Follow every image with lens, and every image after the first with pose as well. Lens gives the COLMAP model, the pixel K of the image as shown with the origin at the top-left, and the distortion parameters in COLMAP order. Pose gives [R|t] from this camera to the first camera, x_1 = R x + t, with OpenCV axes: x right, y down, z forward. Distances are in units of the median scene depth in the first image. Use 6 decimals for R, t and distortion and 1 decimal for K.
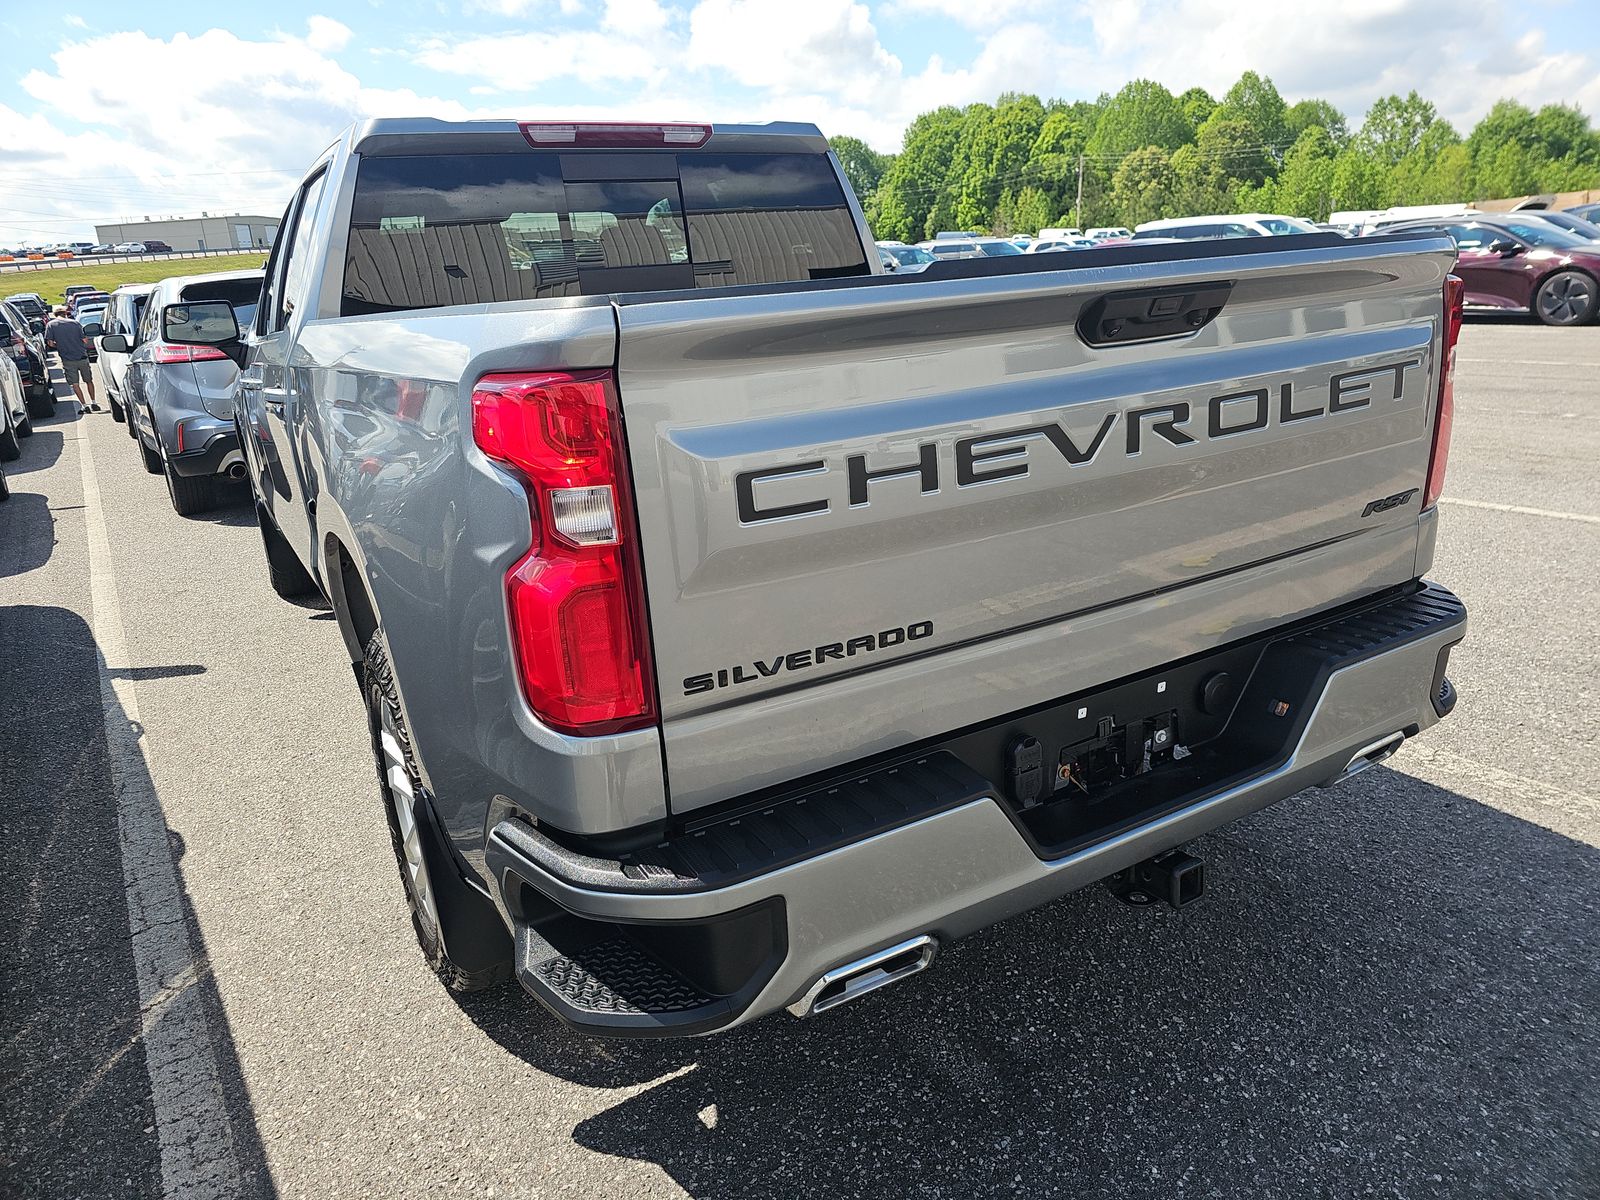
lens RADIAL K [[1074.1, 0, 800.0], [0, 1074.1, 600.0], [0, 0, 1]] dist [0.018851, -0.027280]
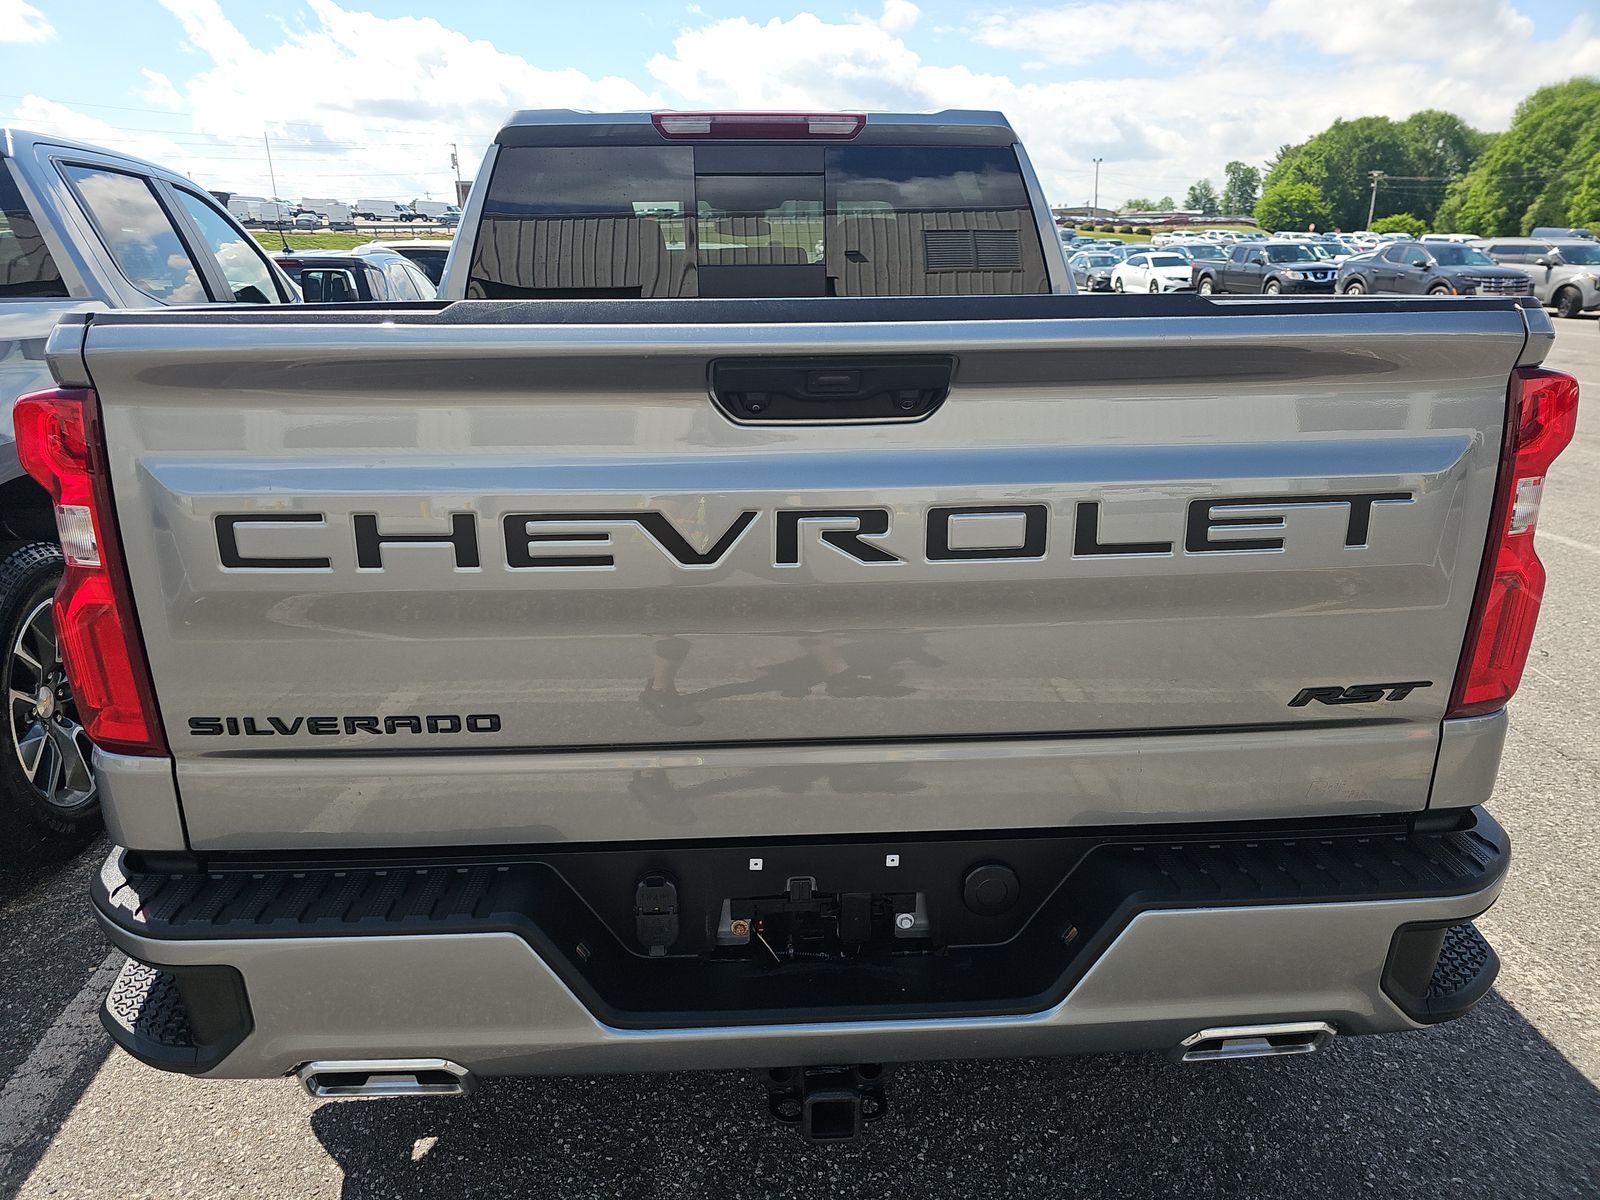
lens RADIAL K [[1054.3, 0, 771.6], [0, 1054.3, 613.4], [0, 0, 1]] dist [0.048060, -0.050126]
pose [[0.886624, 0.195362, -0.419203, 0.621227], [-0.181122, 0.980677, 0.073948, -0.154562], [0.425549, 0.010363, 0.904876, 0.305314]]
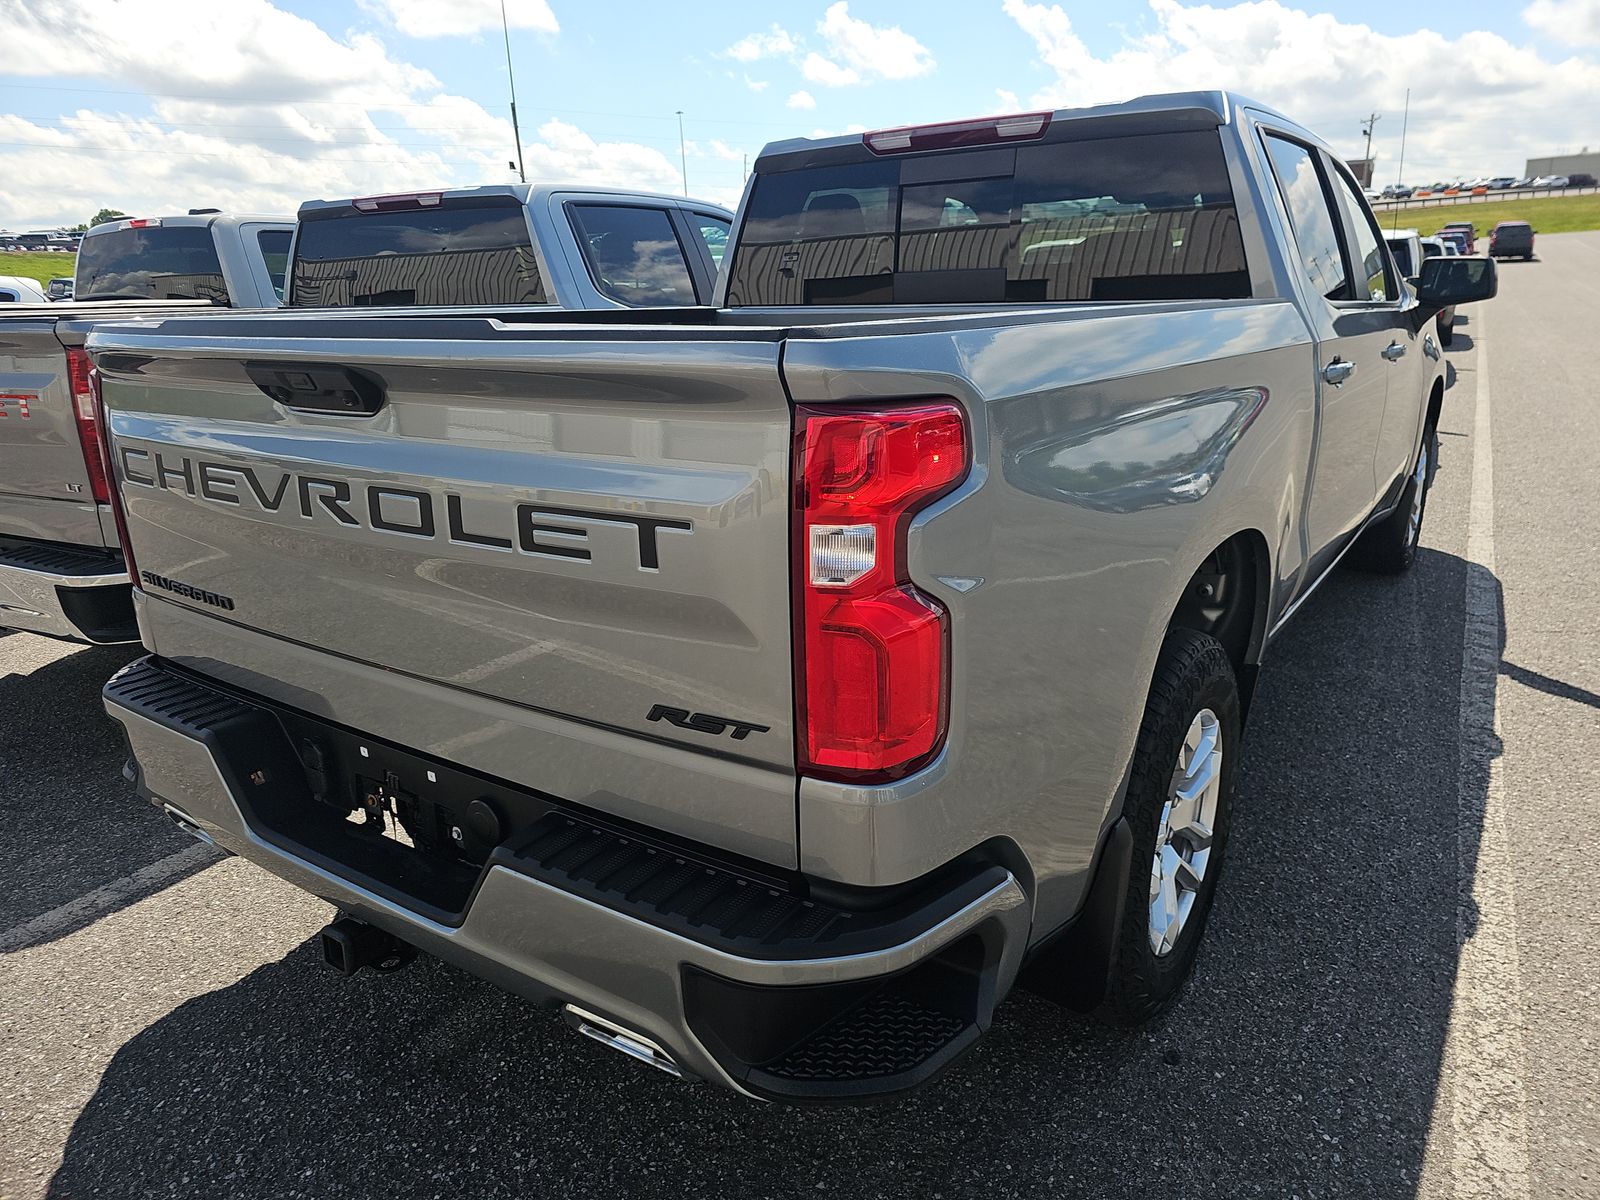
lens RADIAL K [[1054.3, 0, 771.6], [0, 1054.3, 613.4], [0, 0, 1]] dist [0.048060, -0.050126]
pose [[0.424758, 0.320496, -0.846677, 1.383873], [-0.264598, 0.938350, 0.222455, -0.391483], [0.865776, 0.129540, 0.483375, 0.898869]]
